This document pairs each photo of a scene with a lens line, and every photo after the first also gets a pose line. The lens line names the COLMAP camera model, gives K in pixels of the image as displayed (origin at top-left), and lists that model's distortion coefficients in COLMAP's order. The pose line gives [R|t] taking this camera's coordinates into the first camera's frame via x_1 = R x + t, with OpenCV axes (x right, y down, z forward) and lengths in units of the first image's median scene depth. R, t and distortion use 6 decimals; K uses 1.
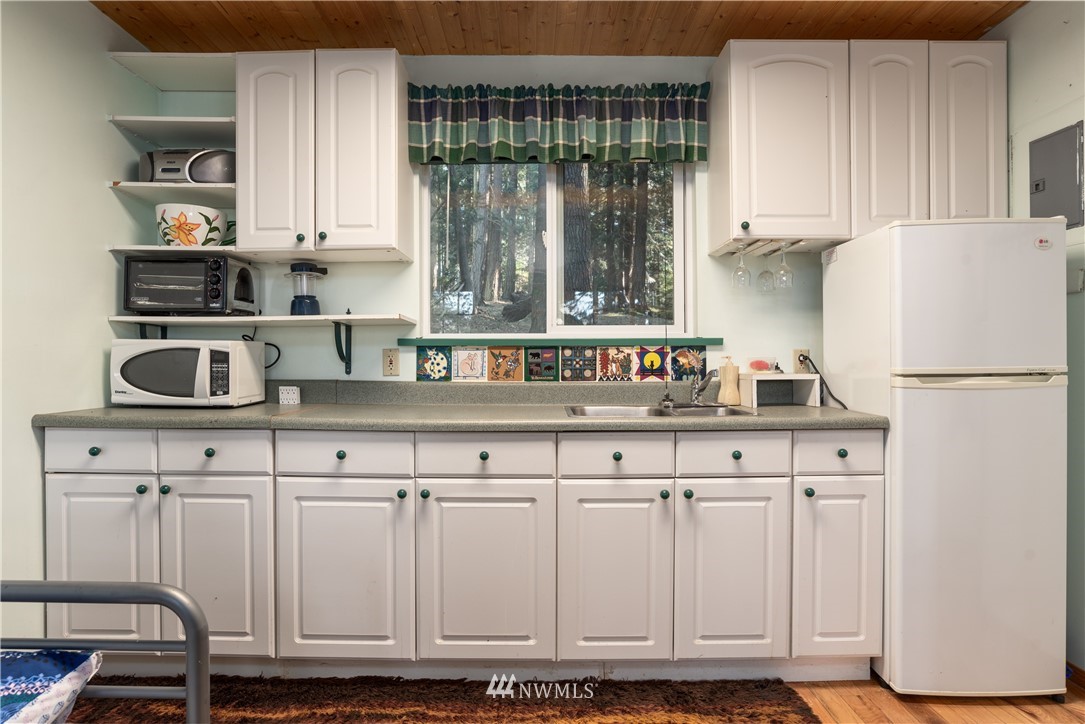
lens RADIAL K [[620.7, 0, 559.3], [0, 620.7, 358.7], [0, 0, 1]] dist [-0.059705, 0.038847]
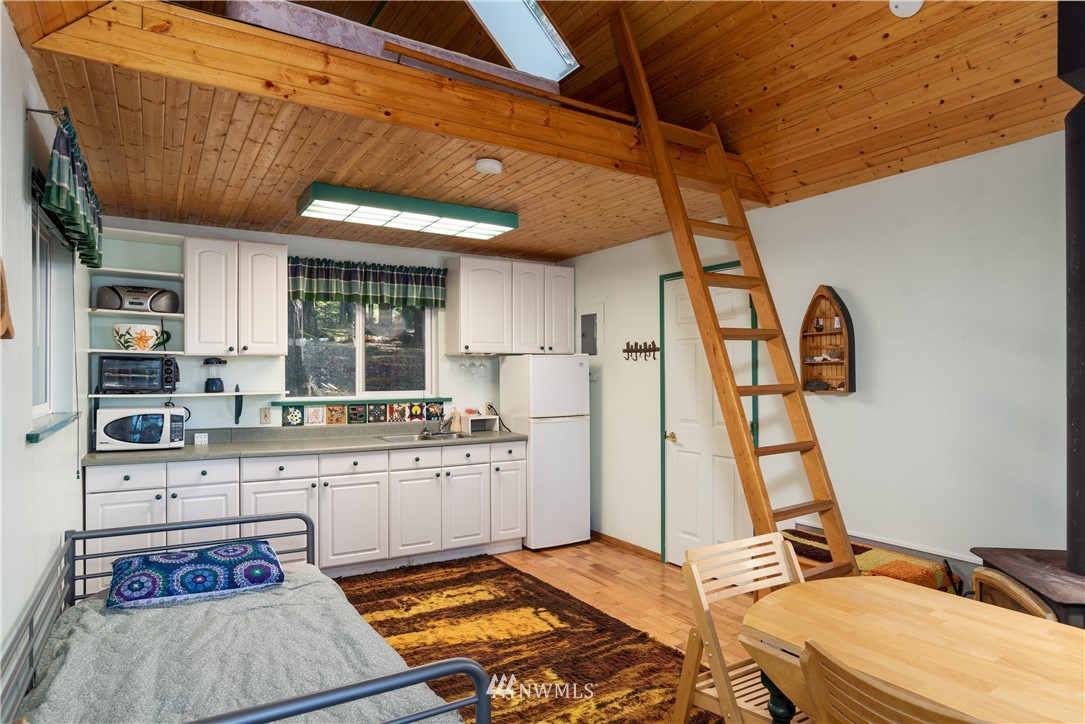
lens RADIAL K [[620.7, 0, 559.3], [0, 620.7, 358.7], [0, 0, 1]] dist [-0.059705, 0.038847]
pose [[0.859237, 0.009533, 0.511489, -0.454358], [0.004532, 0.999645, -0.026245, -0.105498], [-0.511558, 0.024869, 0.858889, -0.874851]]
